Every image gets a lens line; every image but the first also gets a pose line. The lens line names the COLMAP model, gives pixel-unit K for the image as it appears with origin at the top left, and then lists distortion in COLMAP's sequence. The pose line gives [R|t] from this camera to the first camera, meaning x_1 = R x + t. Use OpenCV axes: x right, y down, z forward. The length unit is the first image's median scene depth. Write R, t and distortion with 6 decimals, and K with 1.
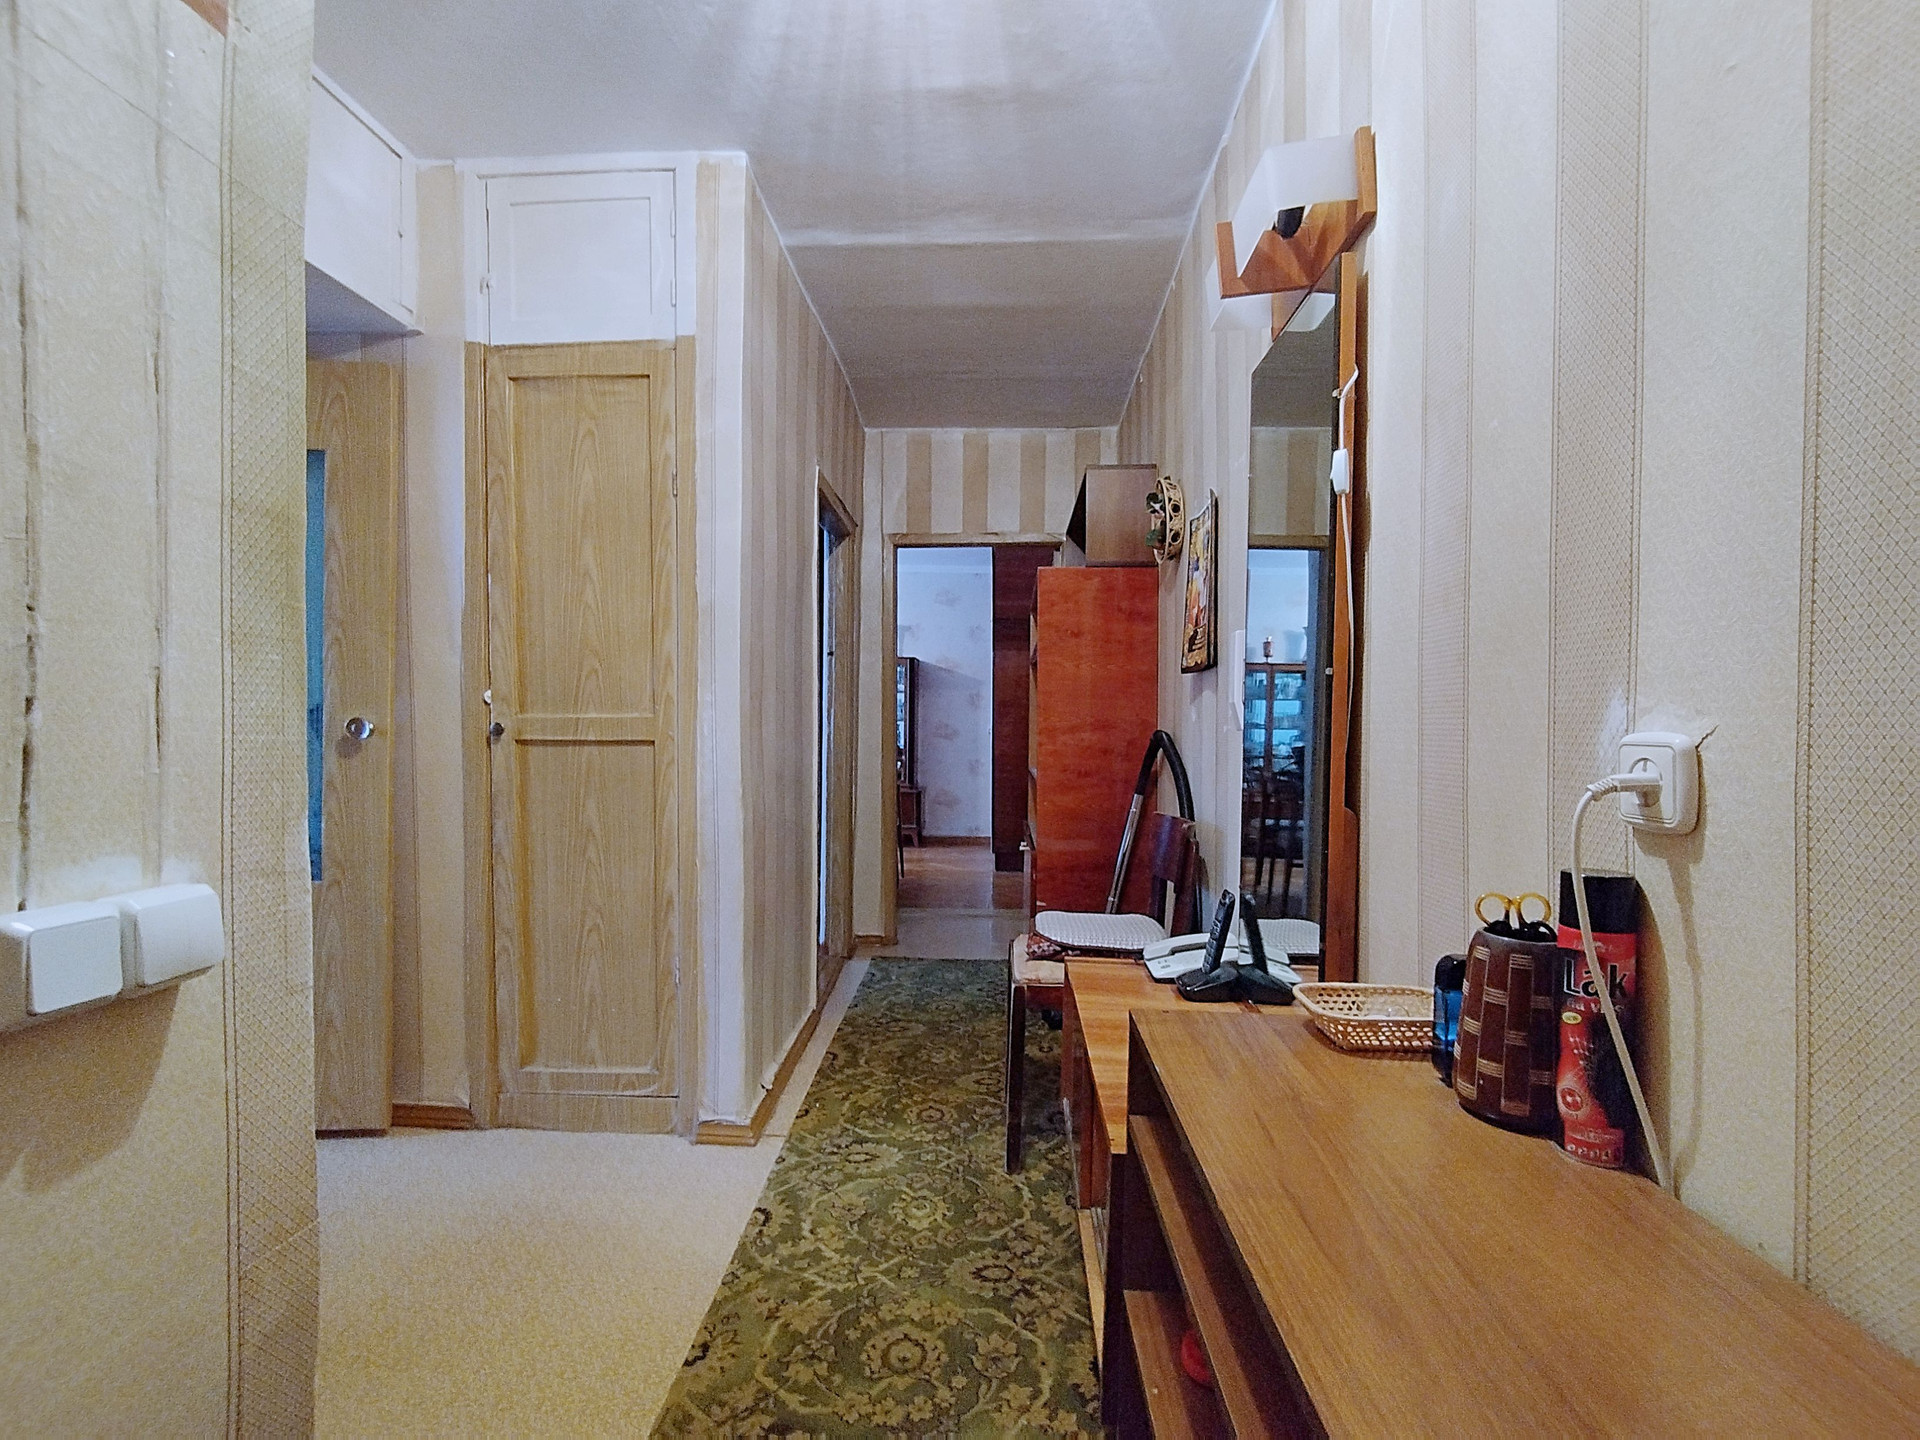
lens RADIAL K [[871.2, 0, 955.7], [0, 871.2, 721.6], [0, 0, 1]] dist [-0.001356, 0.000715]
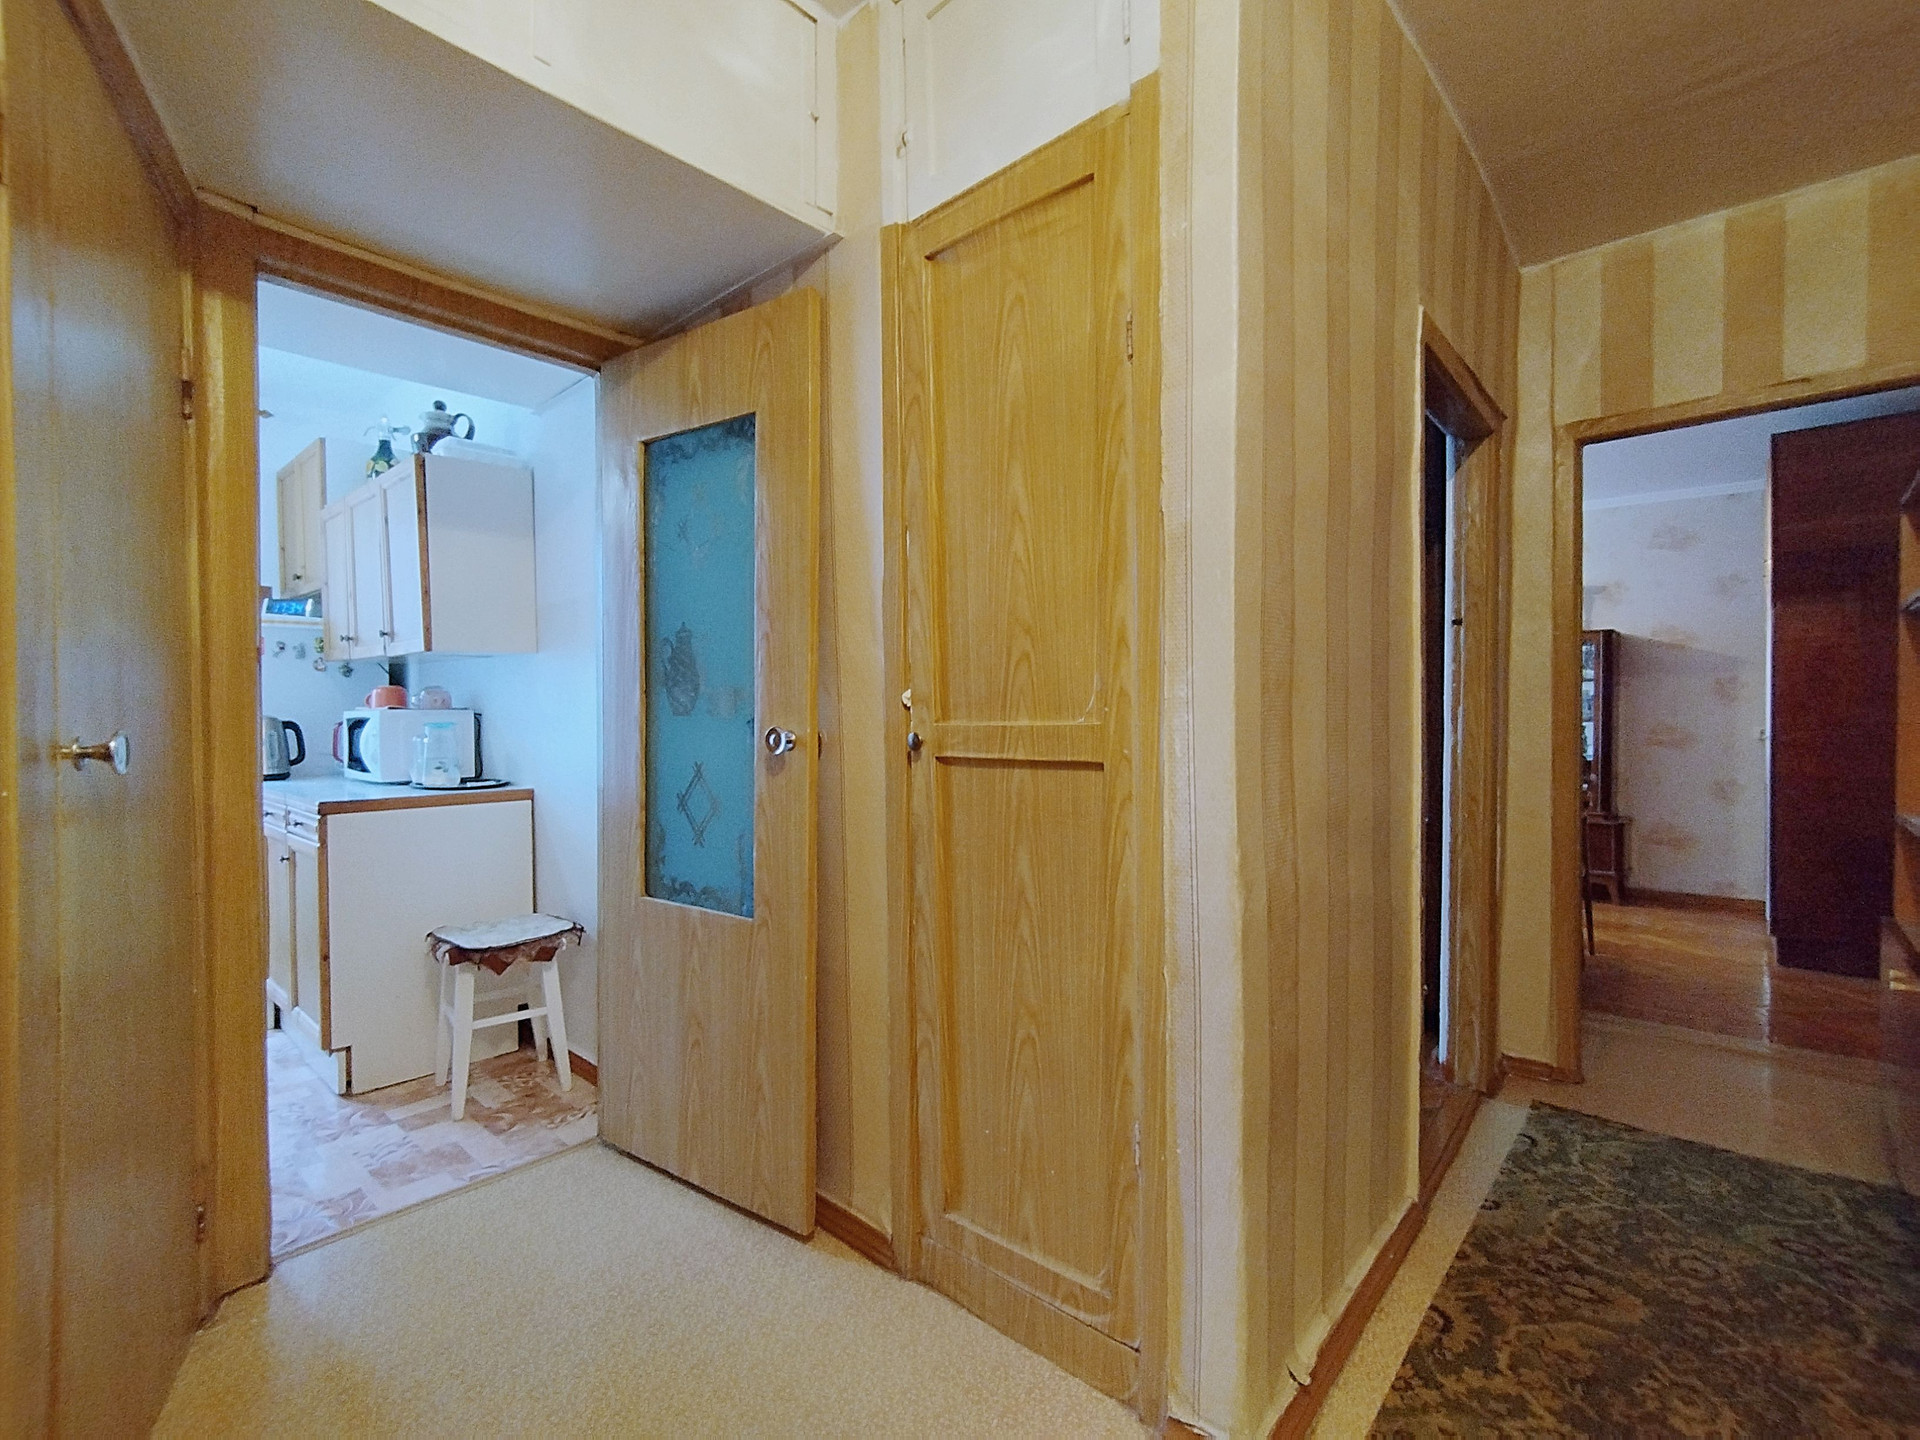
lens RADIAL K [[871.2, 0, 957.1], [0, 871.2, 730.5], [0, 0, 1]] dist [-0.001356, 0.000715]
pose [[0.771999, 0.001126, -0.635622, -0.031683], [0.005382, 0.999951, 0.008307, -0.007143], [0.635601, -0.009834, 0.771955, 0.450784]]
